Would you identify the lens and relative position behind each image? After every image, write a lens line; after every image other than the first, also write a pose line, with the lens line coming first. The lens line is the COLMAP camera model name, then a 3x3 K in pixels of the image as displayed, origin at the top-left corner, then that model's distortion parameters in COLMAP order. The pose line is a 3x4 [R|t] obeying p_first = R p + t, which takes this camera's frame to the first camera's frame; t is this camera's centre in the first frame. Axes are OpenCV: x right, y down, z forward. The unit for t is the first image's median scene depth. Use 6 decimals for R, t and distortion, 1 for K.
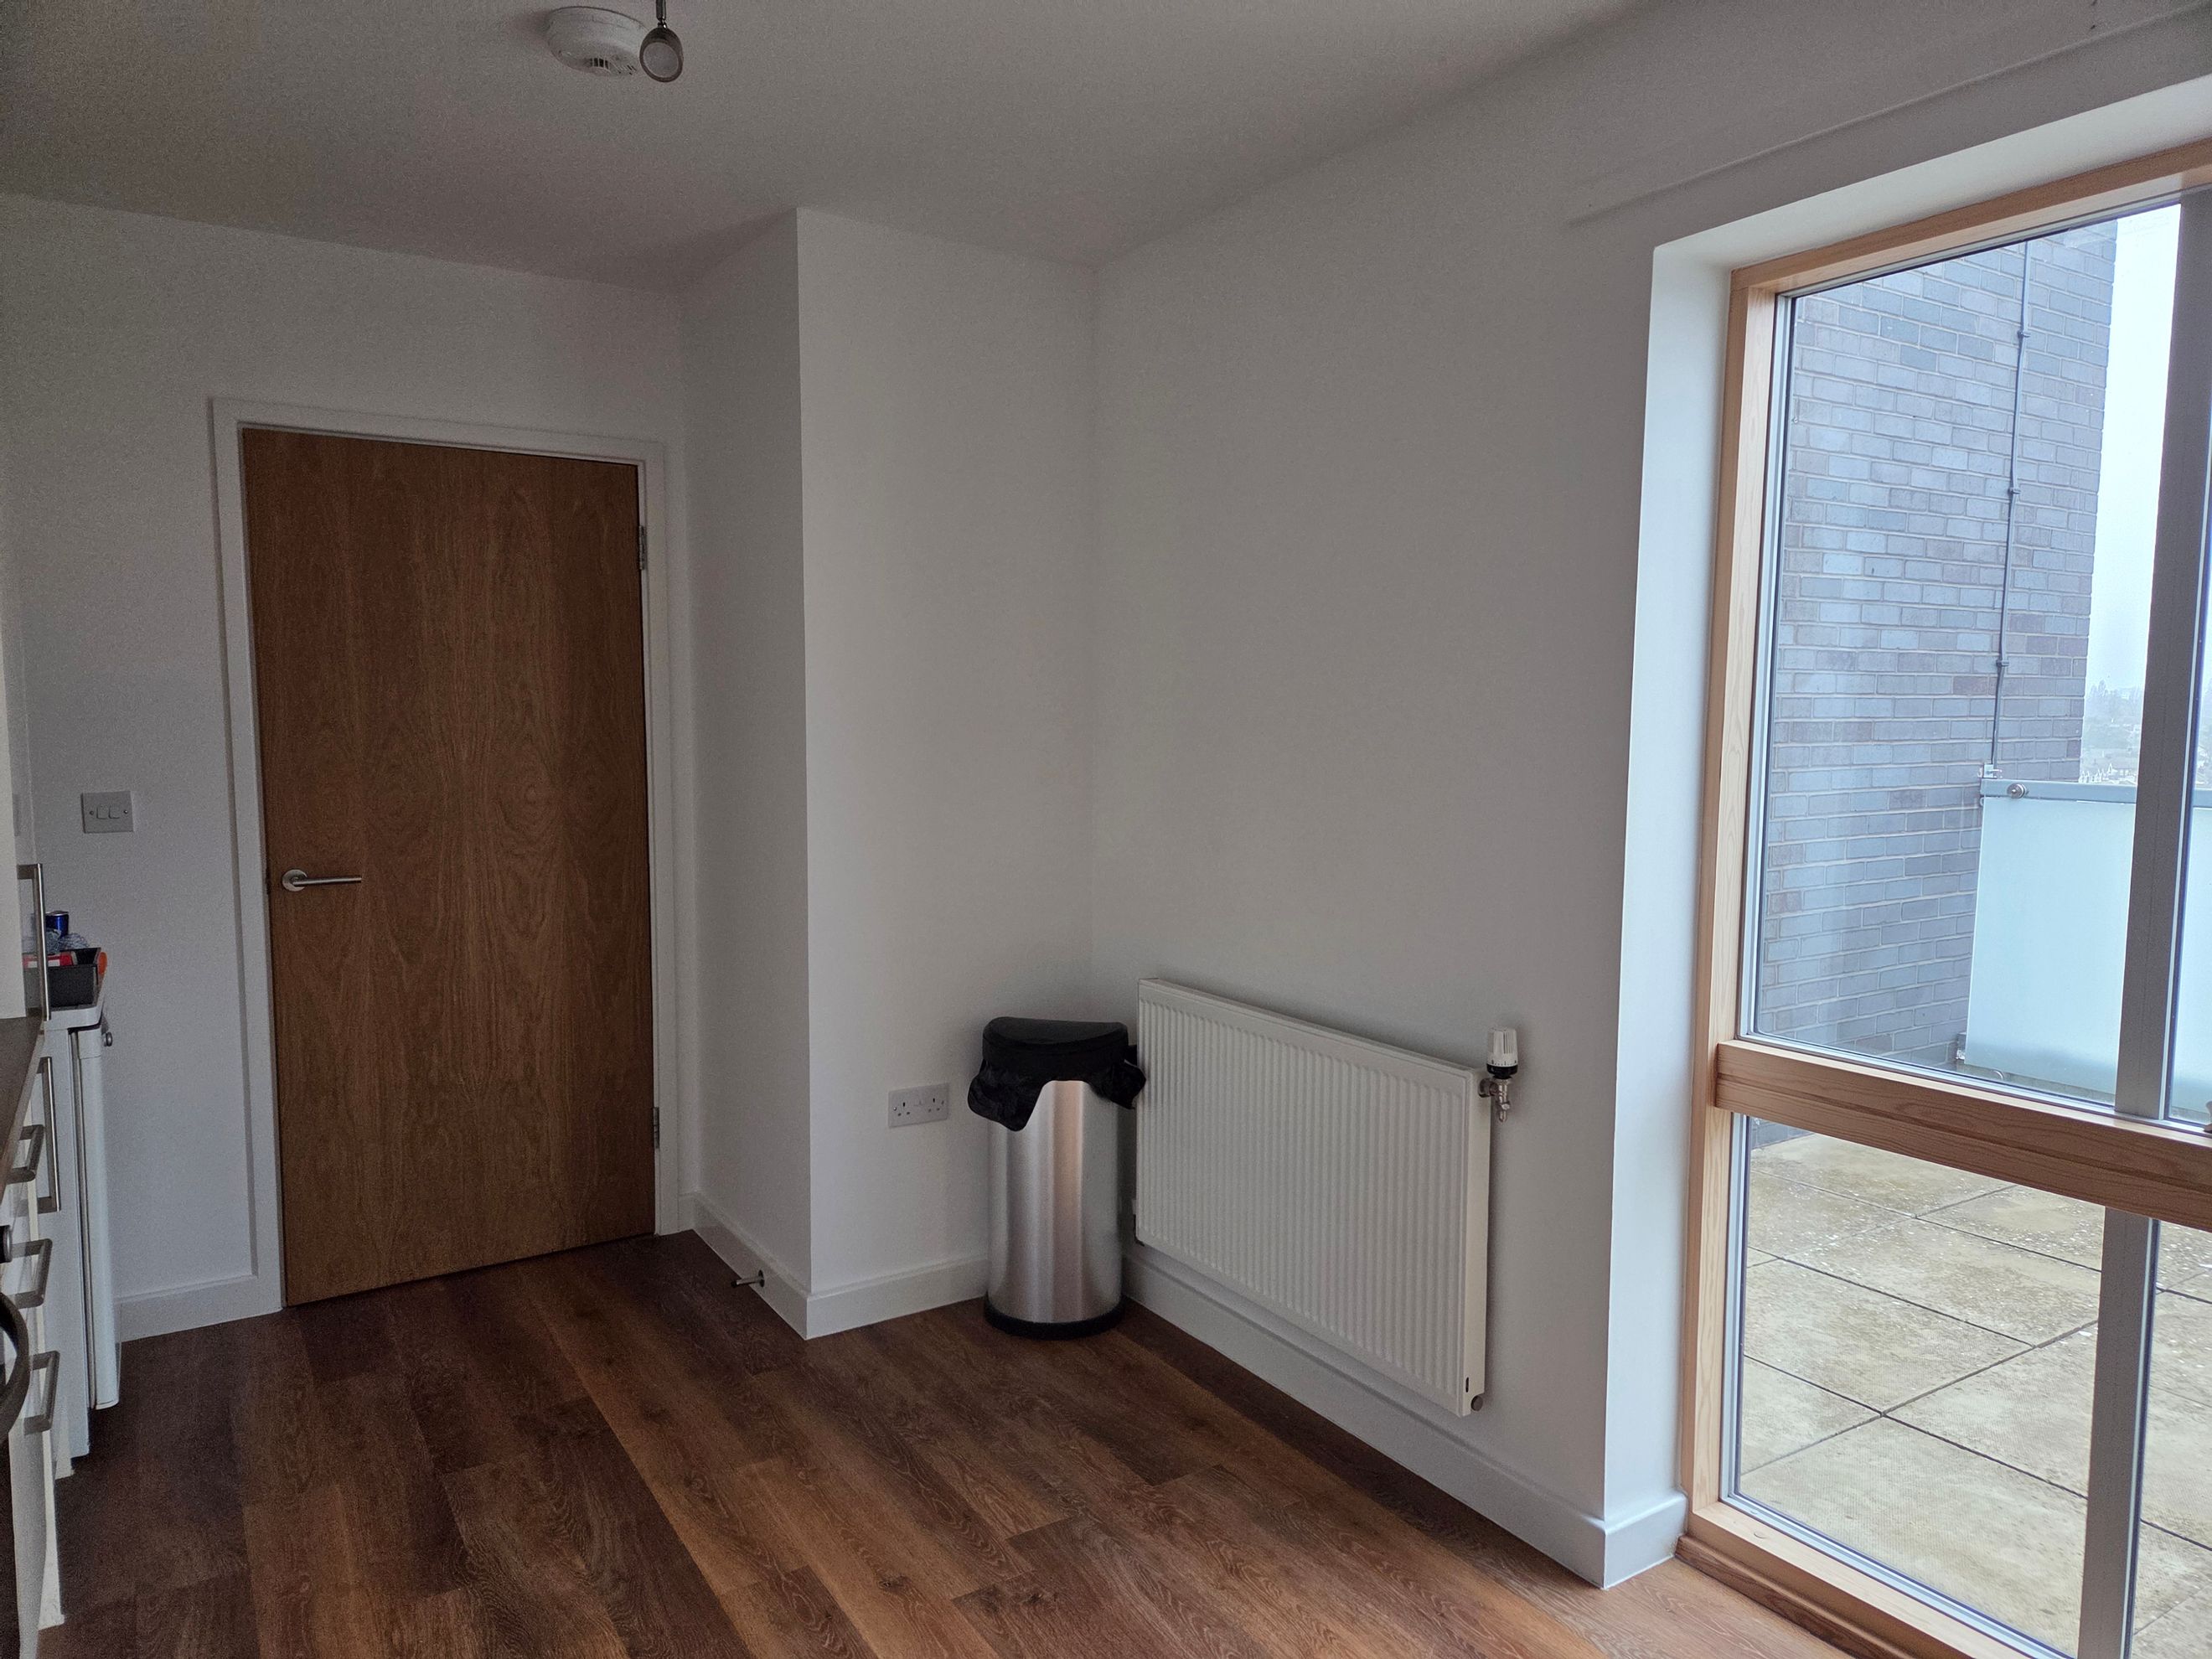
lens RADIAL K [[1467.8, 0, 1103.7], [0, 1467.8, 832.9], [0, 0, 1]] dist [0.049927, -0.001219]
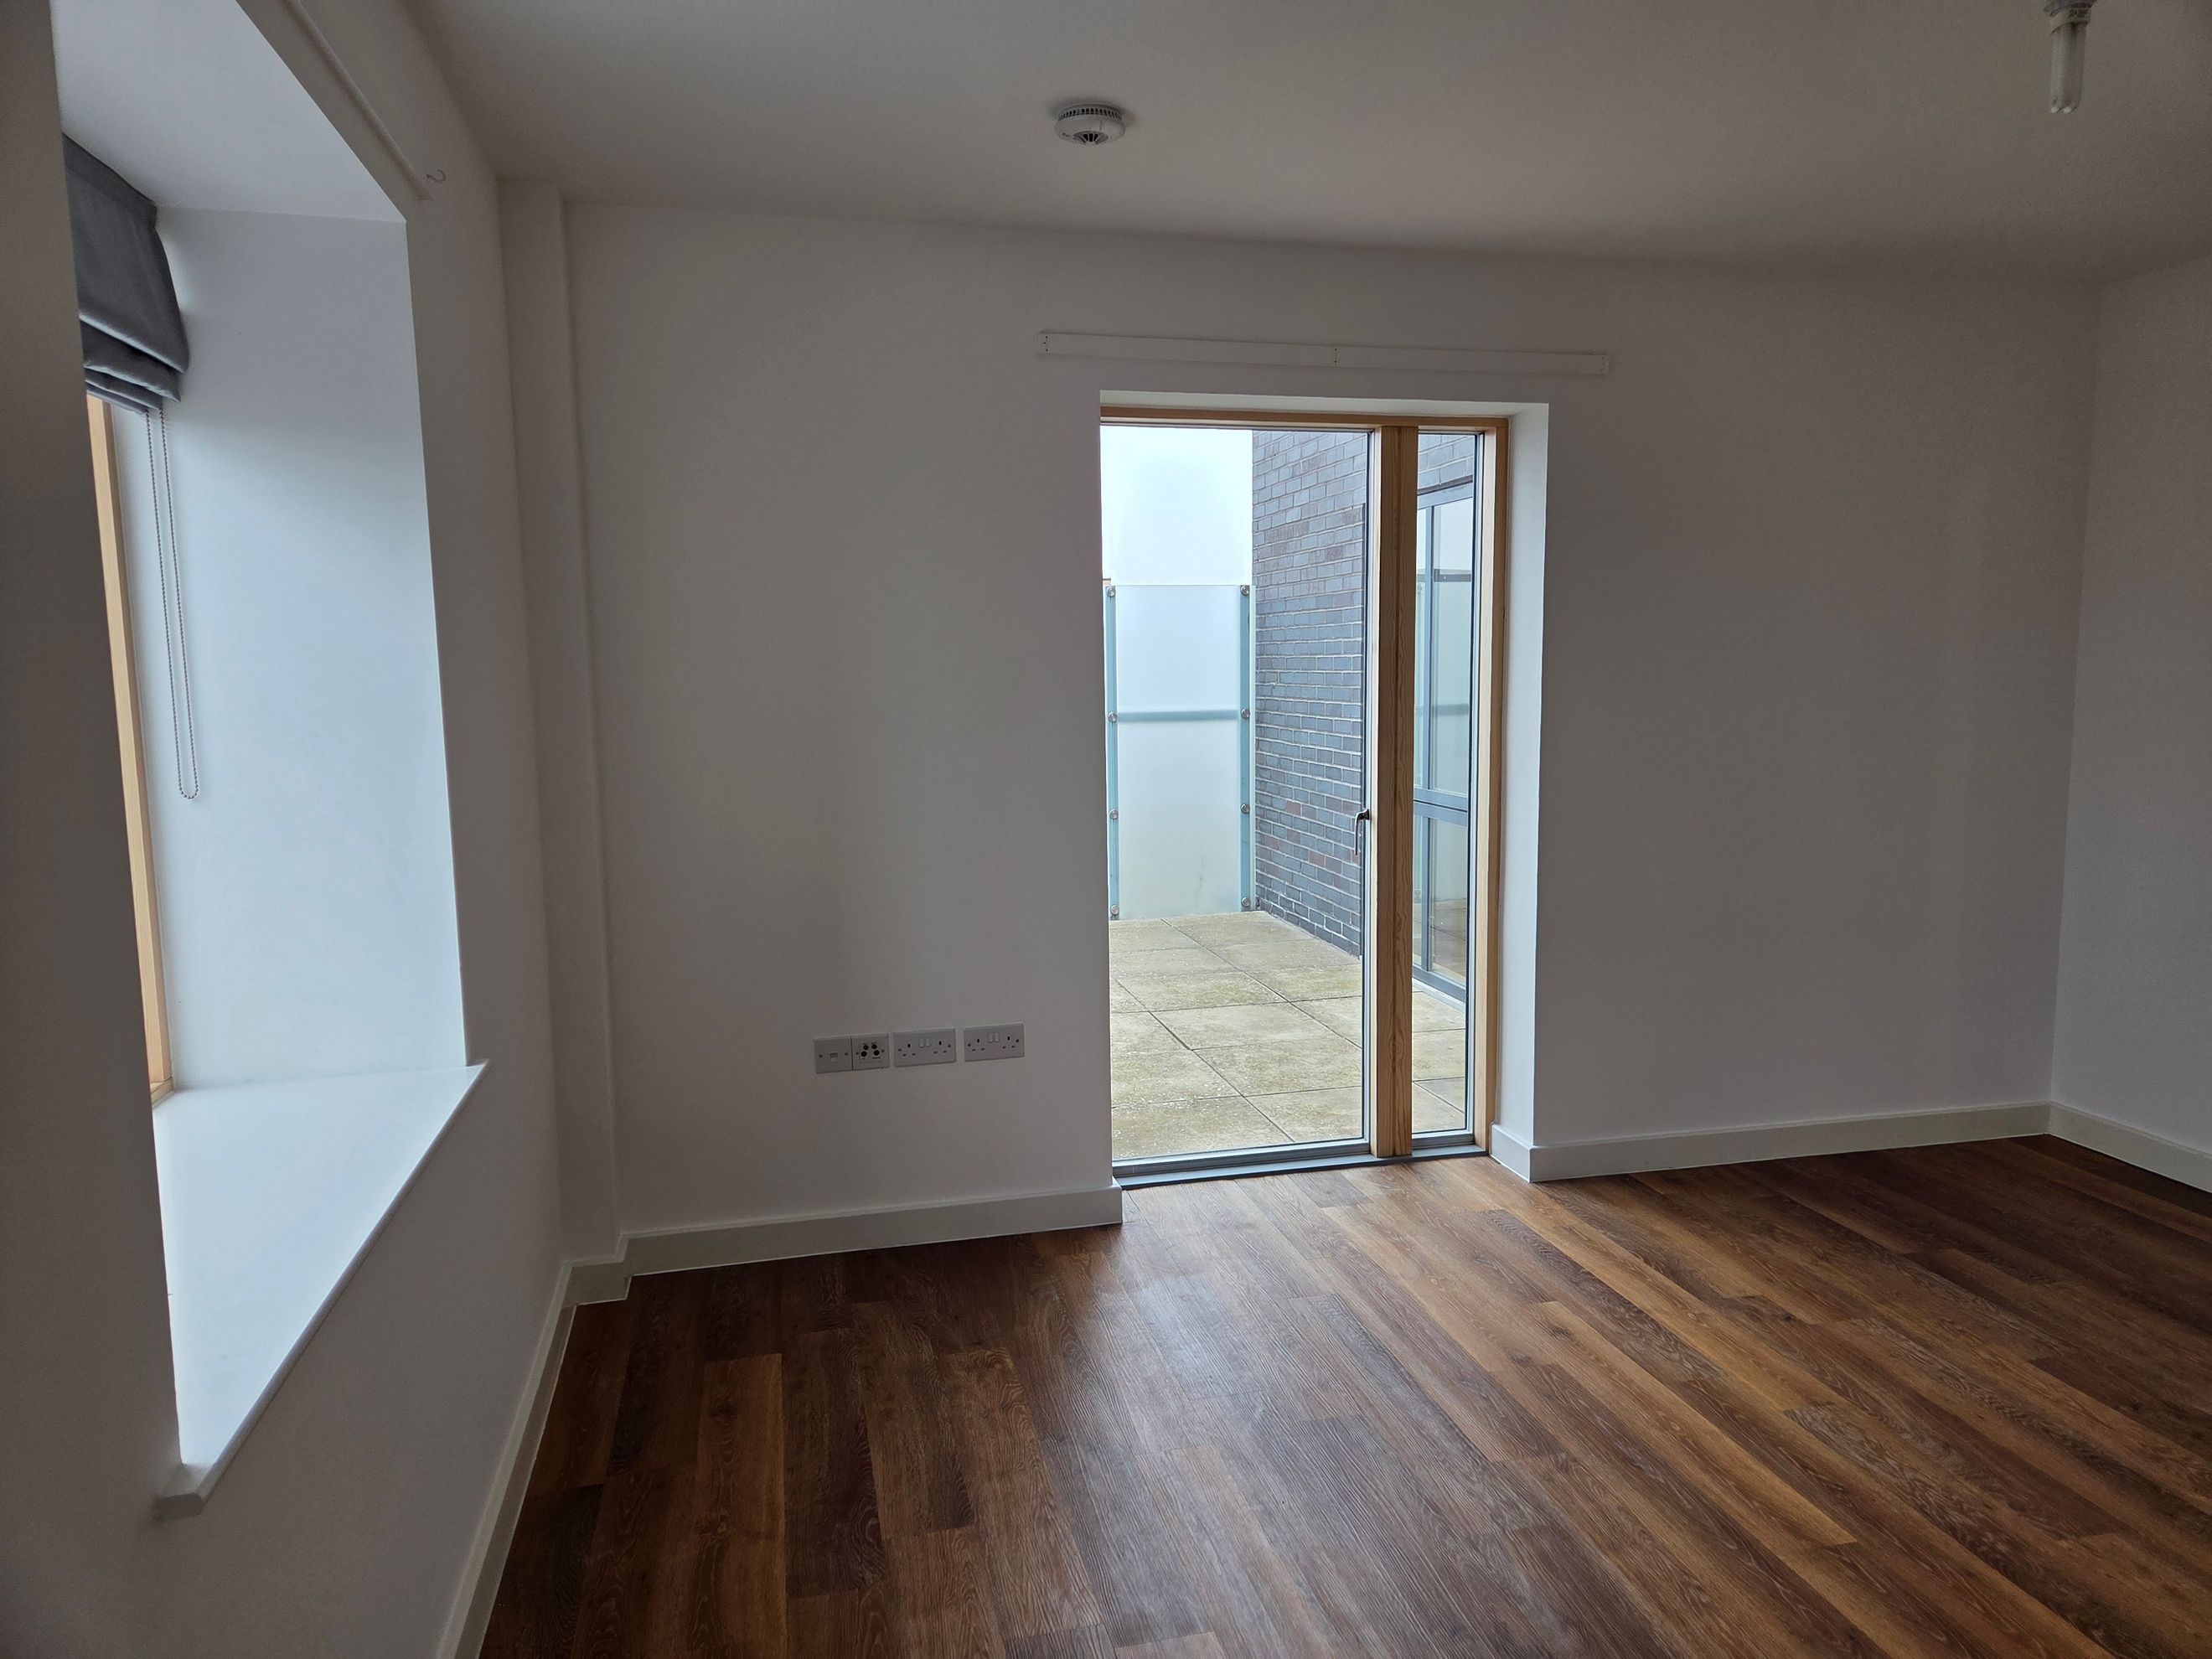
lens RADIAL K [[1467.8, 0, 1107.5], [0, 1467.8, 831.4], [0, 0, 1]] dist [0.049927, -0.001219]
pose [[-0.941984, -0.031642, 0.334162, 0.172050], [0.037311, 0.979507, 0.197926, -0.219435], [-0.333577, 0.198911, -0.921499, 2.476286]]
